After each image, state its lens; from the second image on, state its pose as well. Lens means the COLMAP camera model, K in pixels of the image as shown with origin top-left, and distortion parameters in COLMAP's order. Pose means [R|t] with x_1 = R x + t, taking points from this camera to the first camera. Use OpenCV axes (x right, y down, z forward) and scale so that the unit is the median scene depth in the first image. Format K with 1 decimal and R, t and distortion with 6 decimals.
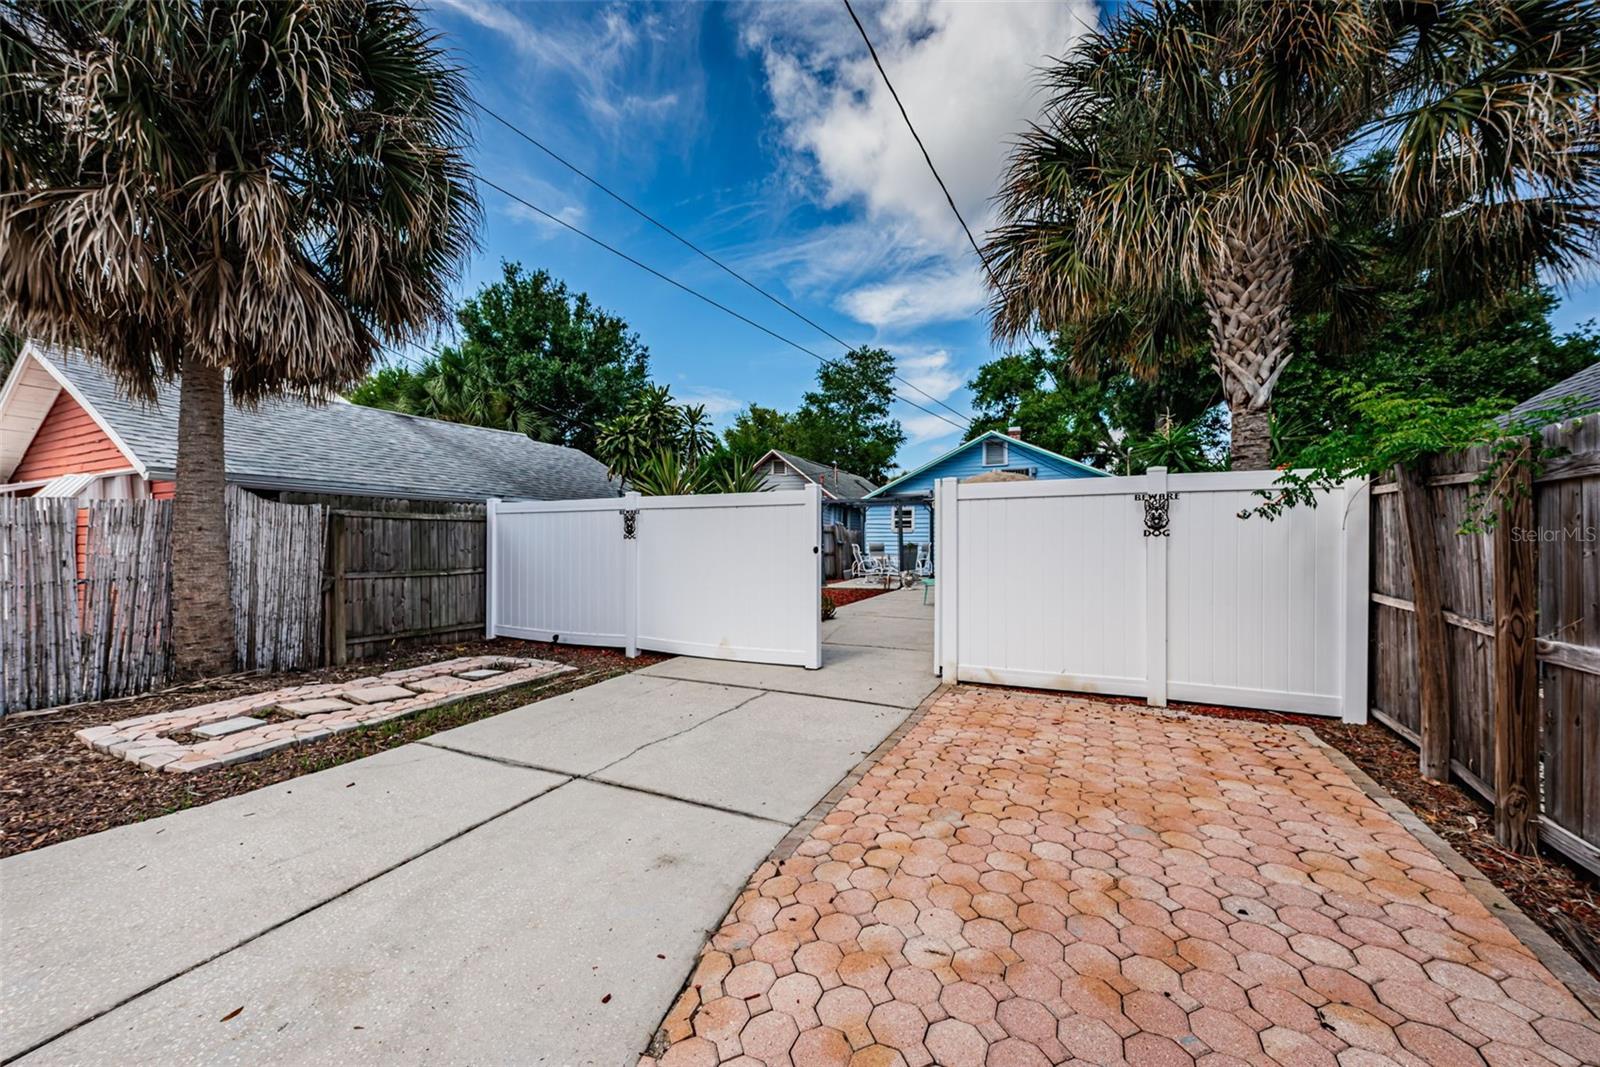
lens RADIAL K [[614.7, 0, 800.0], [0, 614.7, 533.5], [0, 0, 1]] dist [0.001101, 0.000056]
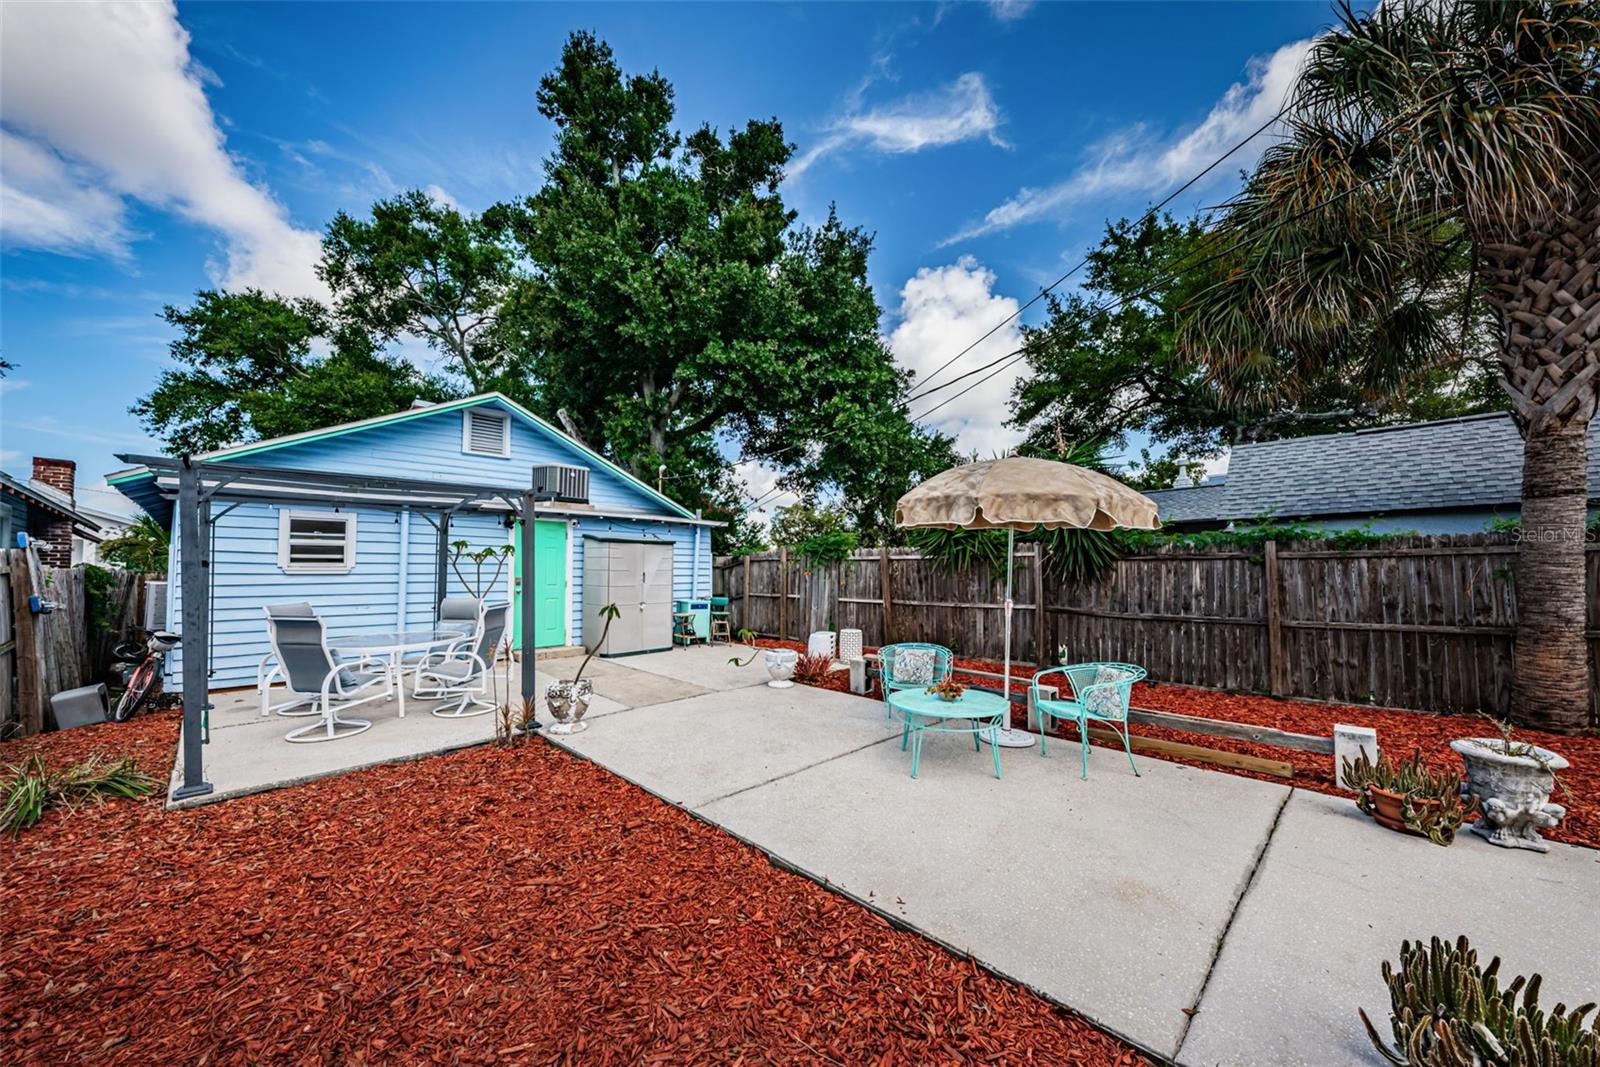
lens RADIAL K [[554.7, 0, 800.0], [0, 554.7, 533.5], [0, 0, 1]] dist [-0.000263, -0.000031]
pose [[0.286918, 0.037656, 0.957215, -0.070570], [0.007539, 0.999107, -0.041564, -0.006191], [-0.957926, 0.019142, 0.286378, 0.365515]]
